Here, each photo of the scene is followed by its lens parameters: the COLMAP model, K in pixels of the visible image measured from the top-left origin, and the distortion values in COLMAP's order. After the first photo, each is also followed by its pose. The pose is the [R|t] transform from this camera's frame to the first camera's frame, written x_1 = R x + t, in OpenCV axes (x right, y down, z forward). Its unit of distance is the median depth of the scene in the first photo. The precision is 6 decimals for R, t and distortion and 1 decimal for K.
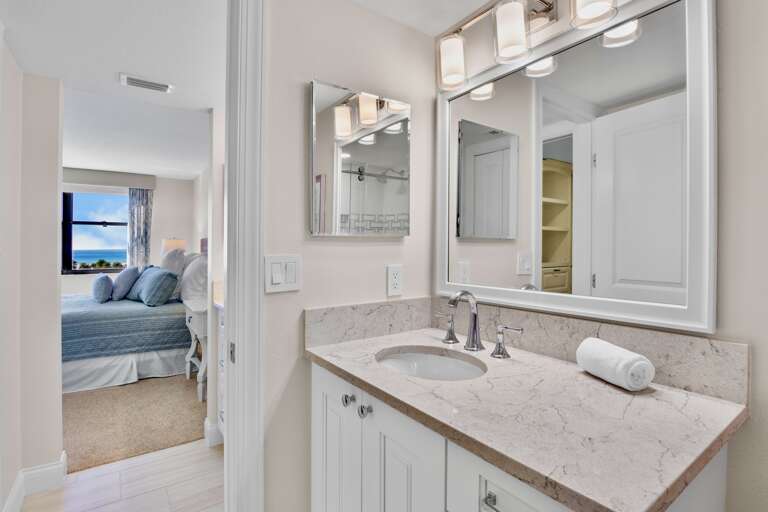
lens RADIAL K [[380.3, 0, 385.6], [0, 380.3, 241.4], [0, 0, 1]] dist [-0.021733, -0.000627]
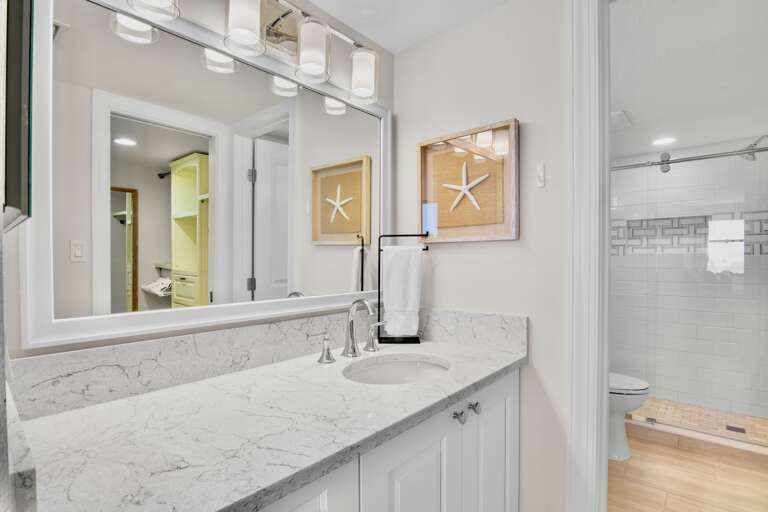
lens RADIAL K [[380.3, 0, 385.6], [0, 380.3, 241.4], [0, 0, 1]] dist [-0.021733, -0.000627]
pose [[-0.220189, 0.025335, 0.975128, -1.377600], [-0.012121, 0.999514, -0.028706, 0.014041], [-0.975382, -0.018141, -0.219775, 2.008996]]
